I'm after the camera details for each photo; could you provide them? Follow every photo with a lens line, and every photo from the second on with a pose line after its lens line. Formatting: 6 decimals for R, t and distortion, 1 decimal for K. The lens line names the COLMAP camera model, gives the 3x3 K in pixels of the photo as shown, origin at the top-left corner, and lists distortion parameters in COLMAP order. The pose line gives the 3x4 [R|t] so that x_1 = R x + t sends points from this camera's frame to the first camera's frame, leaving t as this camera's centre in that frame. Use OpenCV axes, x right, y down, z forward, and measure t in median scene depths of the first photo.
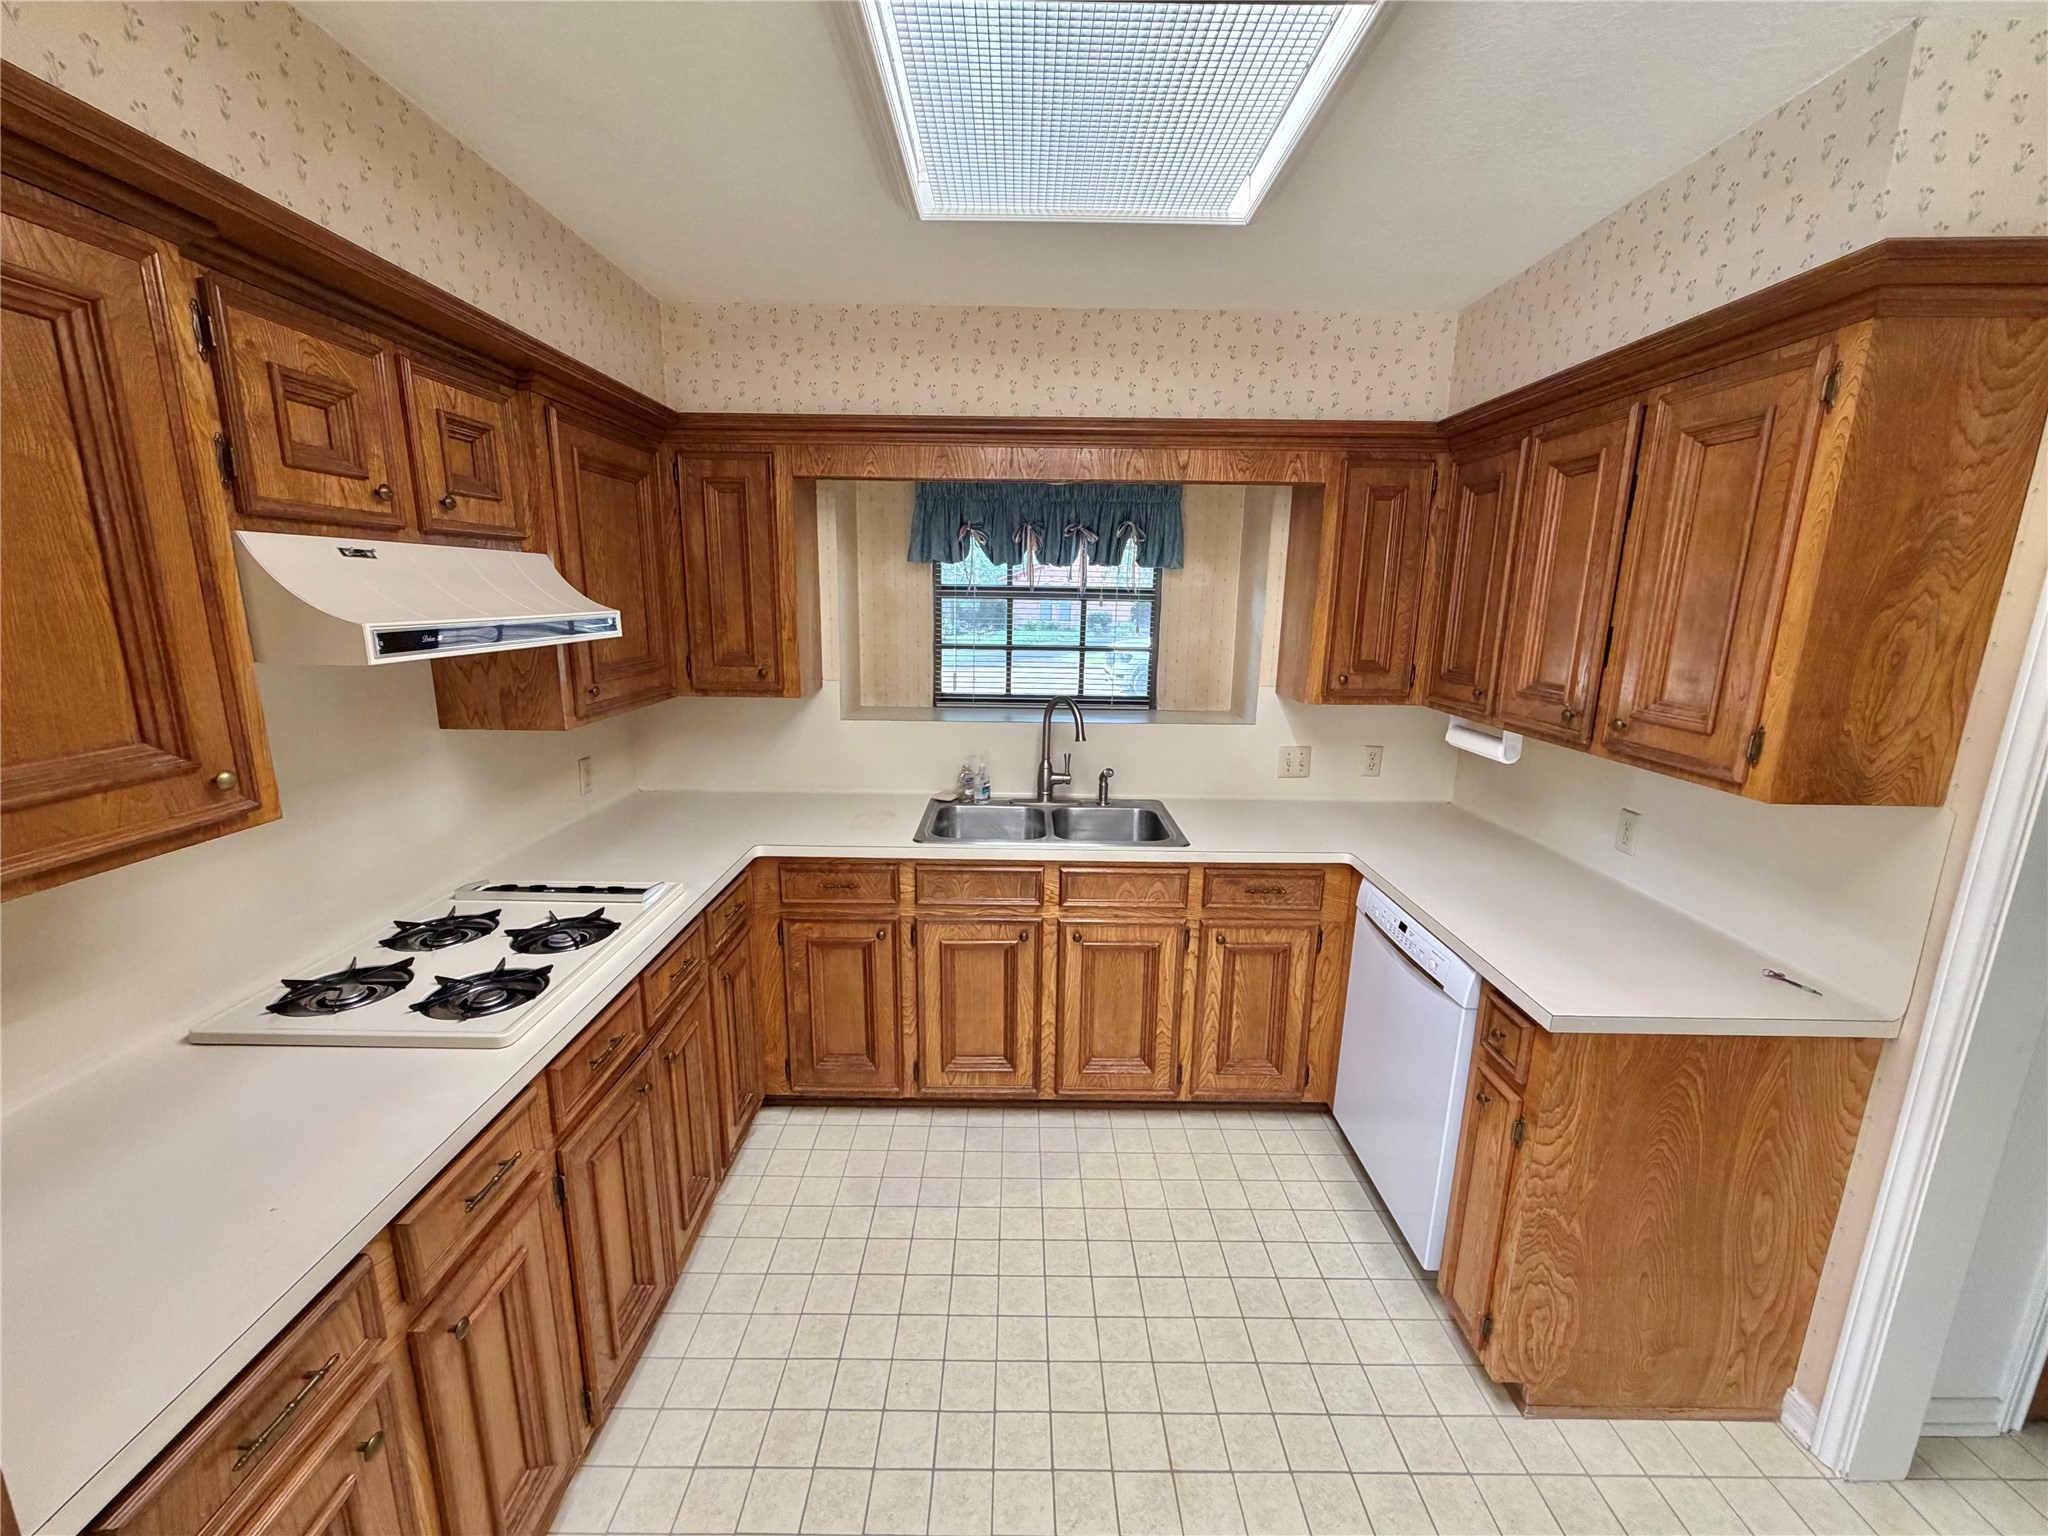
lens RADIAL K [[815.6, 0, 1015.1], [0, 815.6, 771.5], [0, 0, 1]] dist [0.001276, 0.000617]
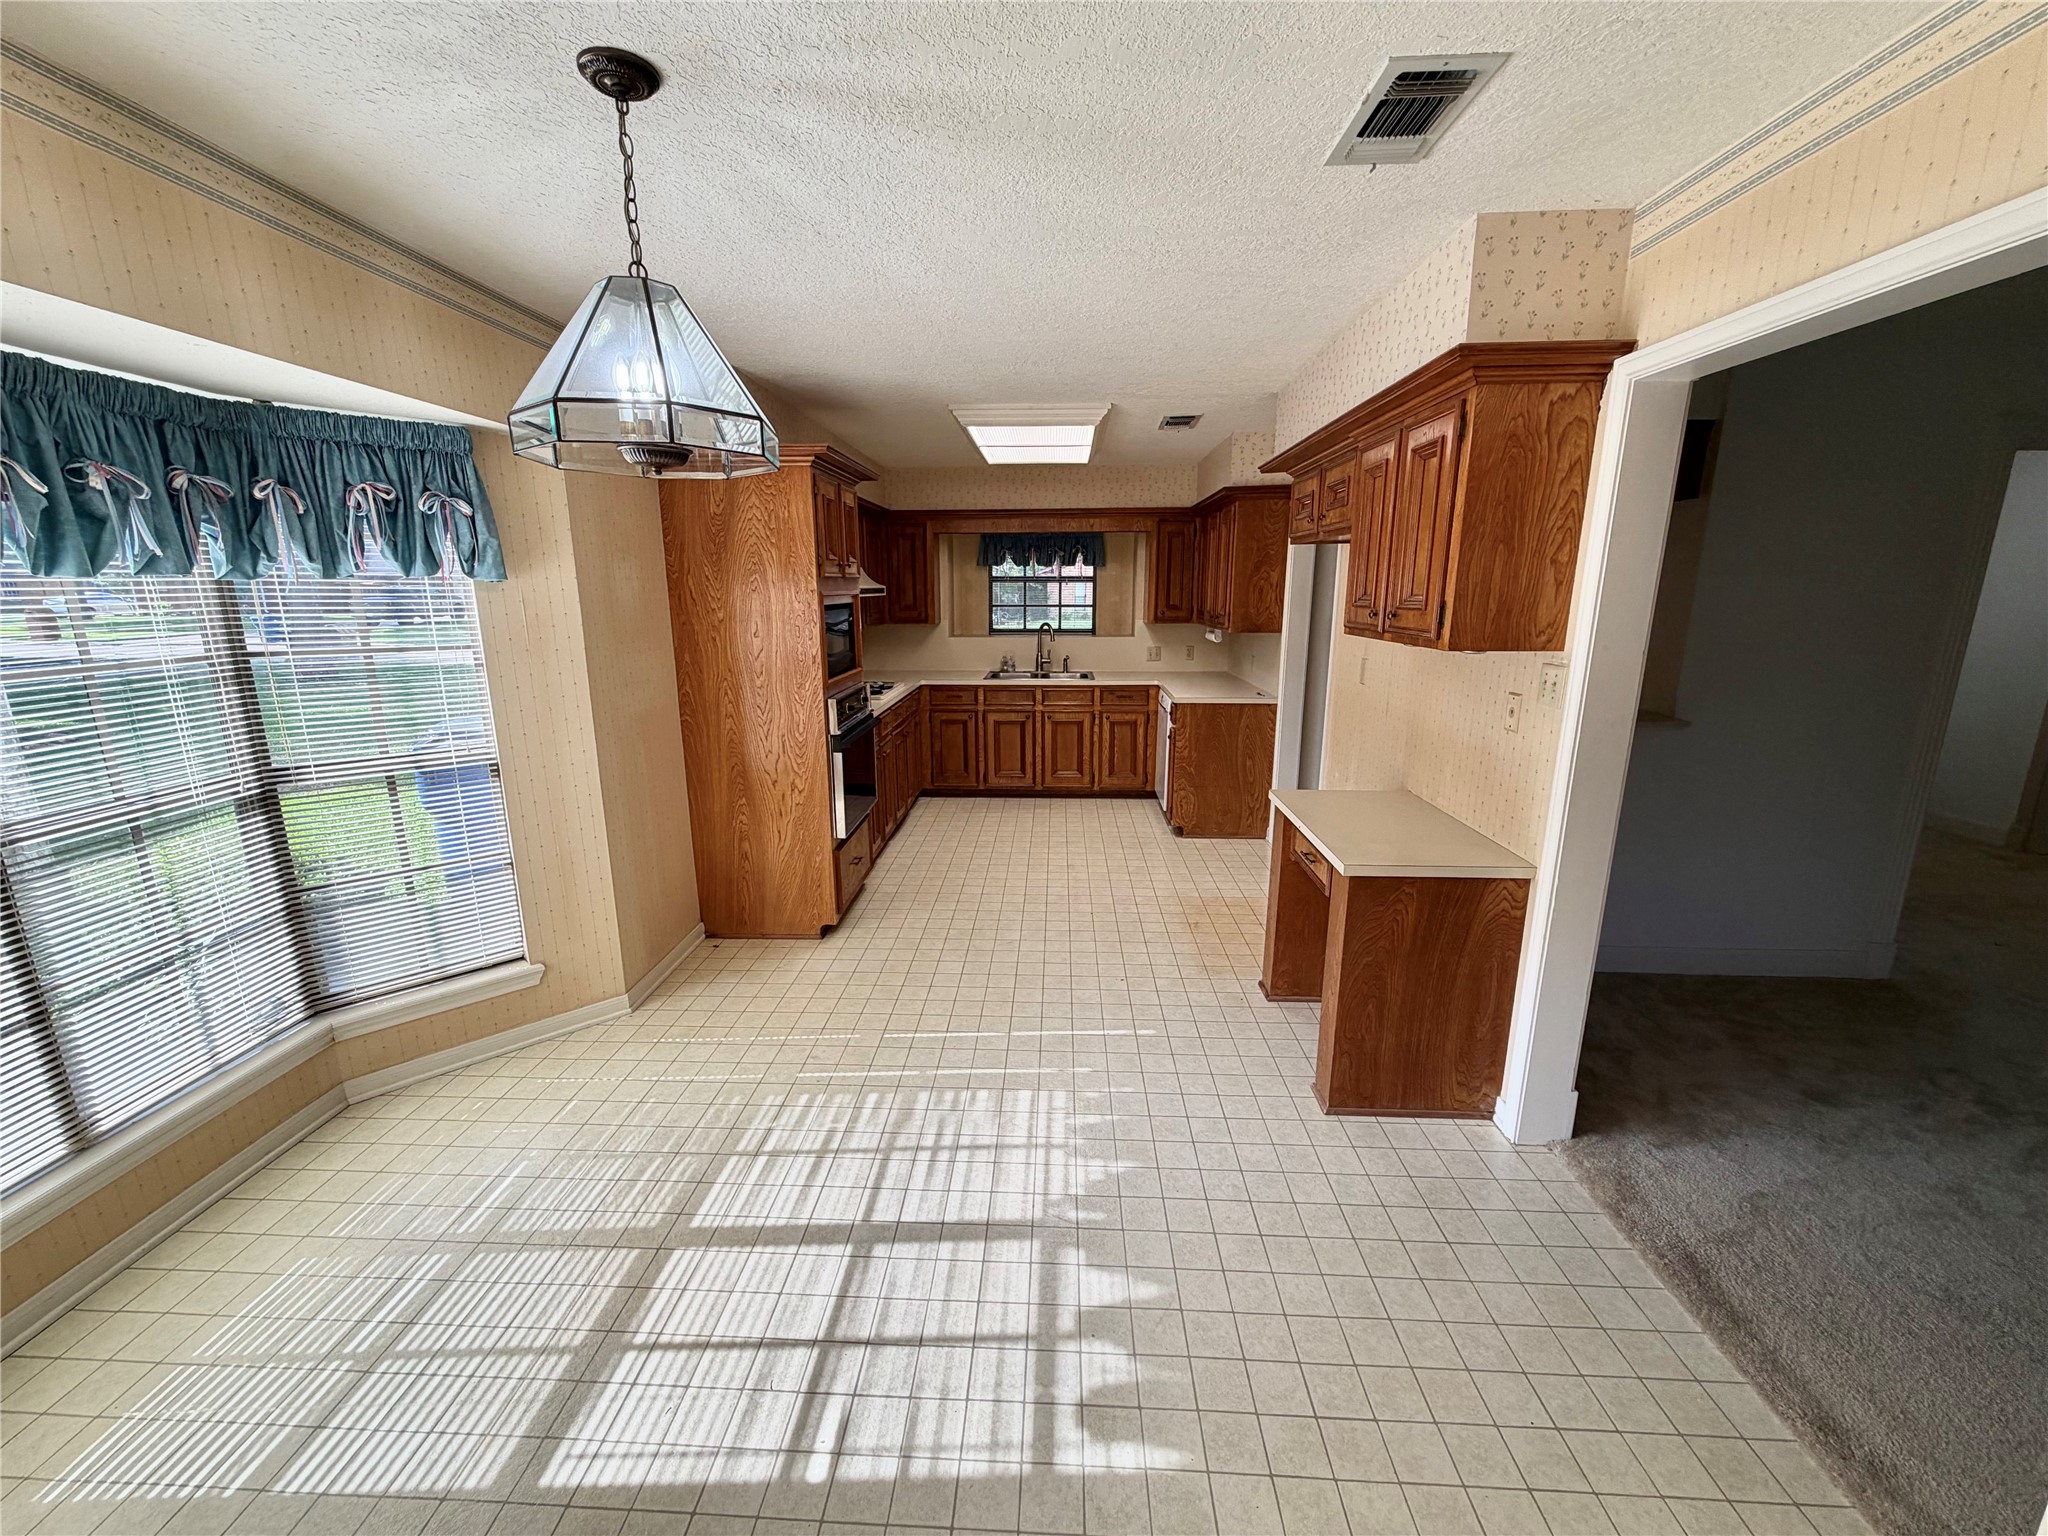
lens RADIAL K [[815.6, 0, 1016.4], [0, 815.6, 771.2], [0, 0, 1]] dist [0.001276, 0.000617]
pose [[0.998670, -0.004328, -0.051367, 0.097729], [0.004498, 0.999985, 0.003196, 0.343234], [0.051353, -0.003423, 0.998675, -1.414118]]
